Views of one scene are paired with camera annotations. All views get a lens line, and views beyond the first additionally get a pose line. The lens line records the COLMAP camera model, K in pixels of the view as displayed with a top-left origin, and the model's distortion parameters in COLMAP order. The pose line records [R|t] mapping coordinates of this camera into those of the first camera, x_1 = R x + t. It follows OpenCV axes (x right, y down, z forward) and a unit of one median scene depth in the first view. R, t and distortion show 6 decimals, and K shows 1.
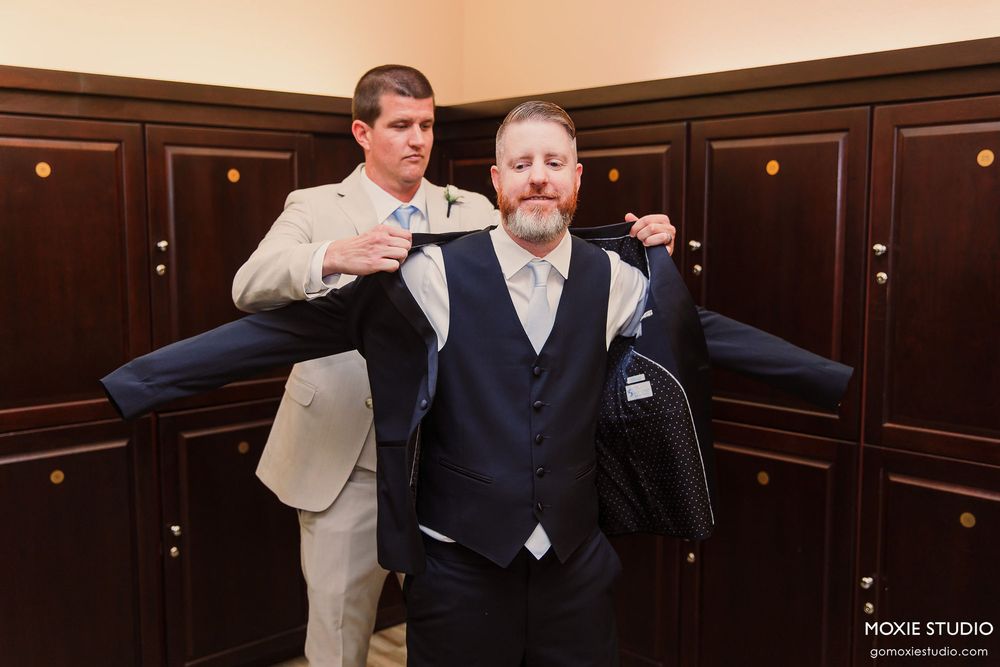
lens RADIAL K [[1046.5, 0, 500.8], [0, 1046.5, 336.9], [0, 0, 1]] dist [0.005405, 0.000000]
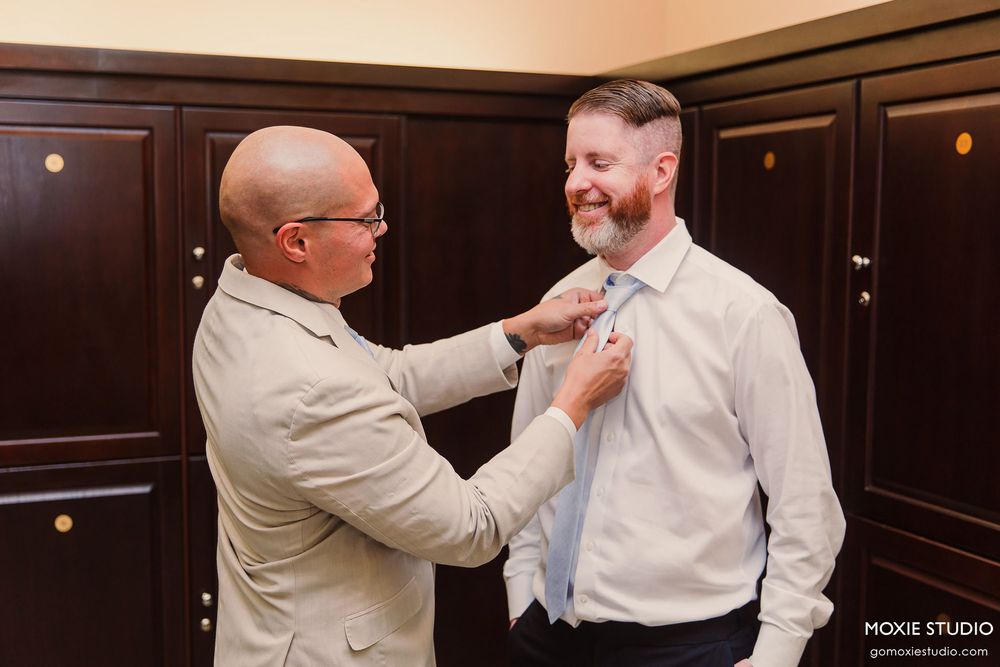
lens RADIAL K [[1188.4, 0, 499.9], [0, 1188.4, 330.8], [0, 0, 1]] dist [0.001059, 0.000000]
pose [[0.940810, 0.034038, -0.337221, 0.225841], [-0.041990, 0.998985, -0.016313, -0.021227], [0.336323, 0.029507, 0.941284, 0.204461]]
